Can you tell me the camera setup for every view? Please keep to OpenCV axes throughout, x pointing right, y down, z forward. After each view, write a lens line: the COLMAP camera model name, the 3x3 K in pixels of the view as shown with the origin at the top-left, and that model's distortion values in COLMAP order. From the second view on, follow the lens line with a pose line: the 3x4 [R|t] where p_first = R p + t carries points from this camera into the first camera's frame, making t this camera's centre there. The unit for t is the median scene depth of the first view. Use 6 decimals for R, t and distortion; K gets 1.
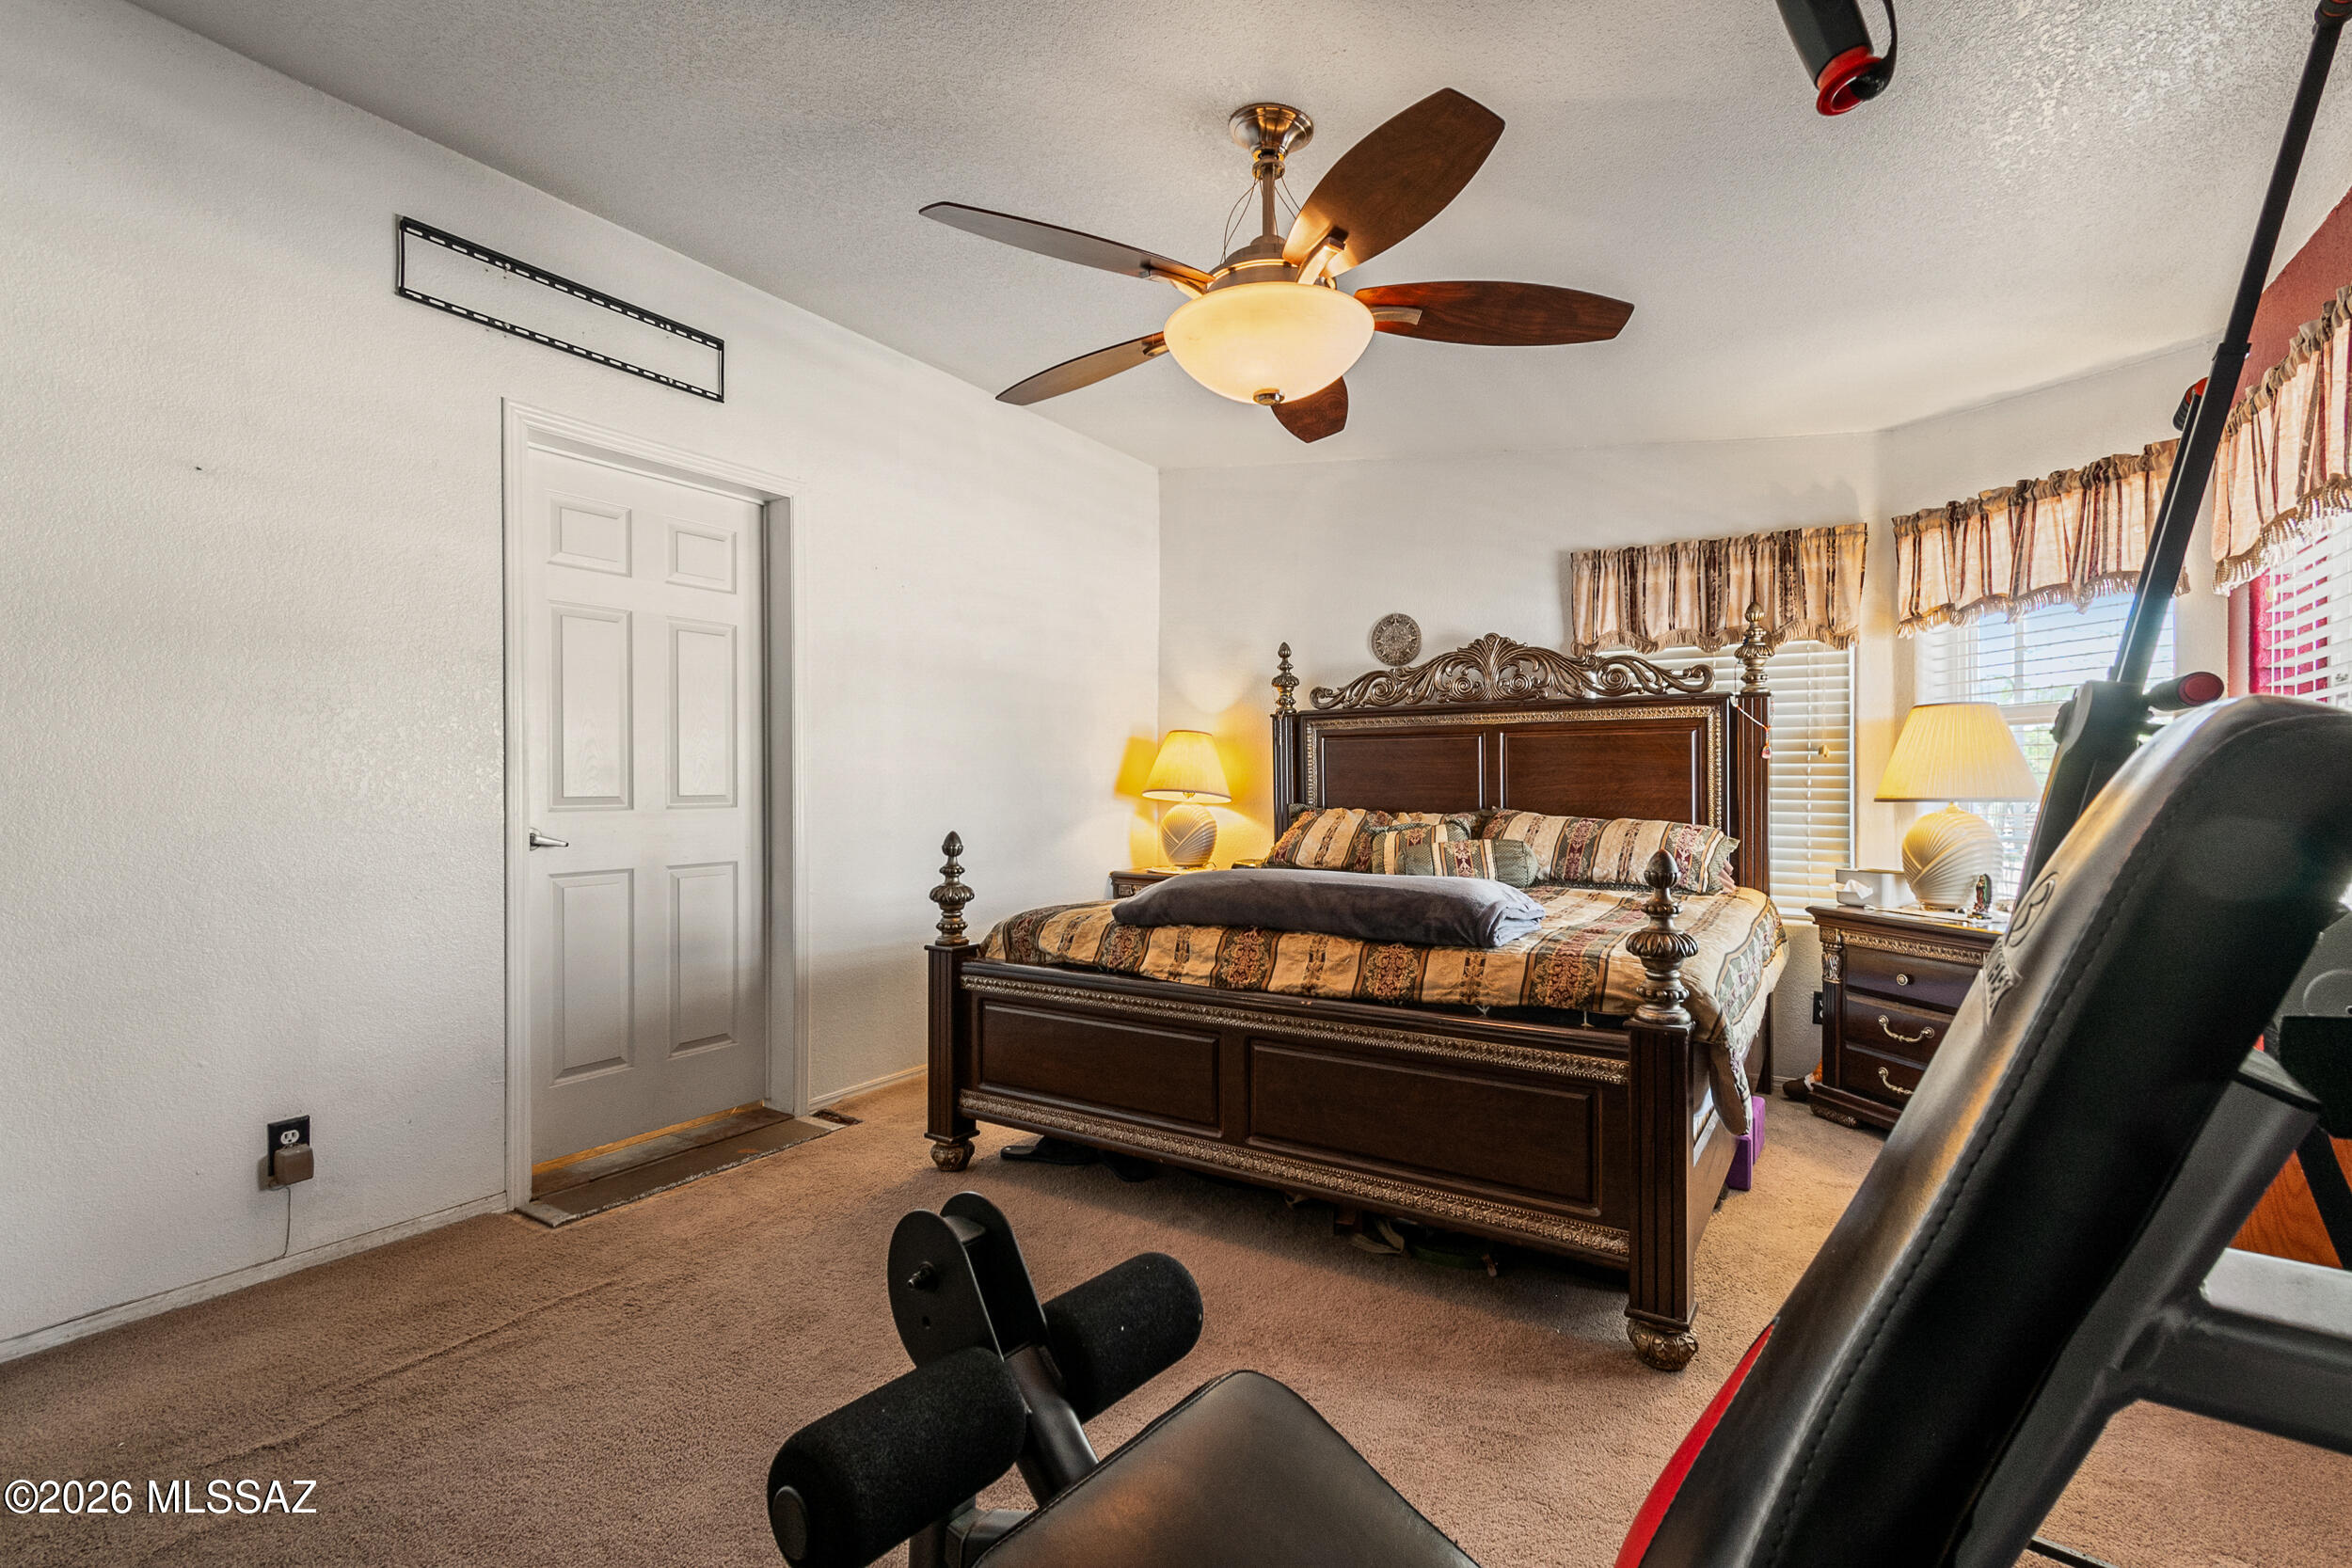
lens RADIAL K [[1037.5, 0, 1176.0], [0, 1037.5, 784.0], [0, 0, 1]] dist [-0.000407, -0.000630]
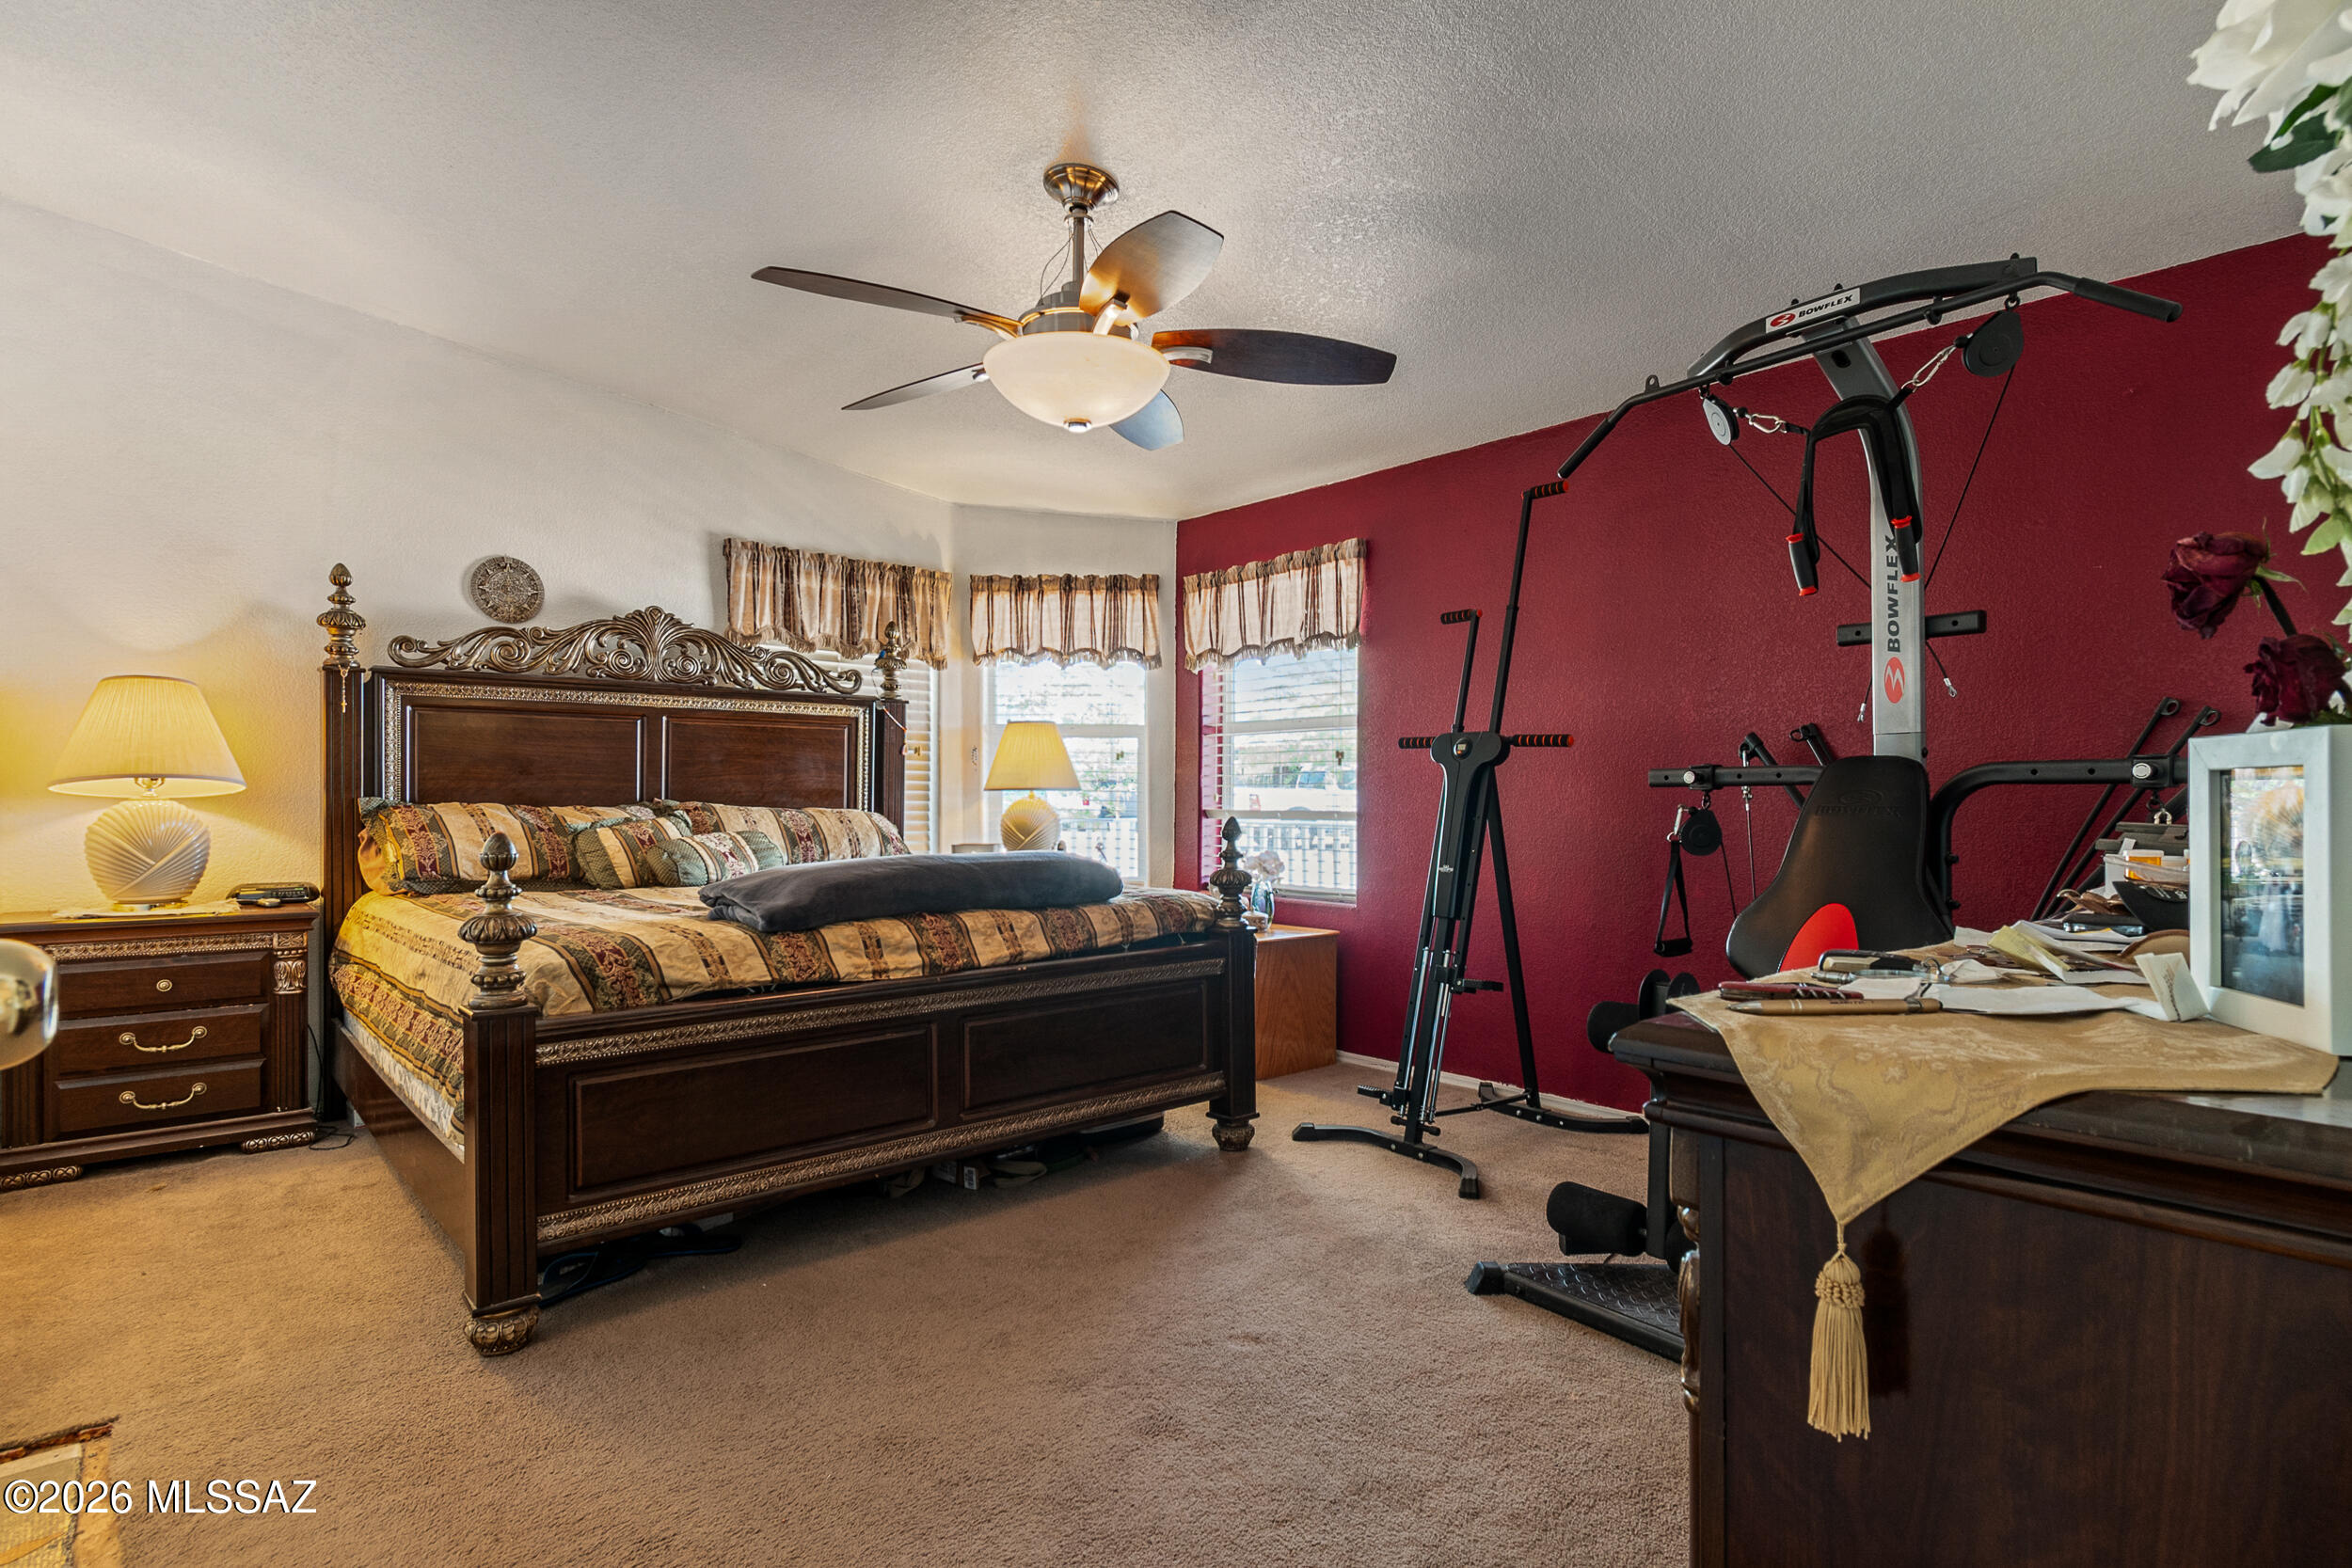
lens RADIAL K [[1203.6, 0, 1184.1], [0, 1203.6, 799.9], [0, 0, 1]] dist [-0.004352, -0.001108]
pose [[0.263751, -0.004478, 0.964580, -0.645600], [-0.006845, 0.999955, 0.006514, 0.014625], [-0.964567, -0.008320, 0.263708, 0.307839]]
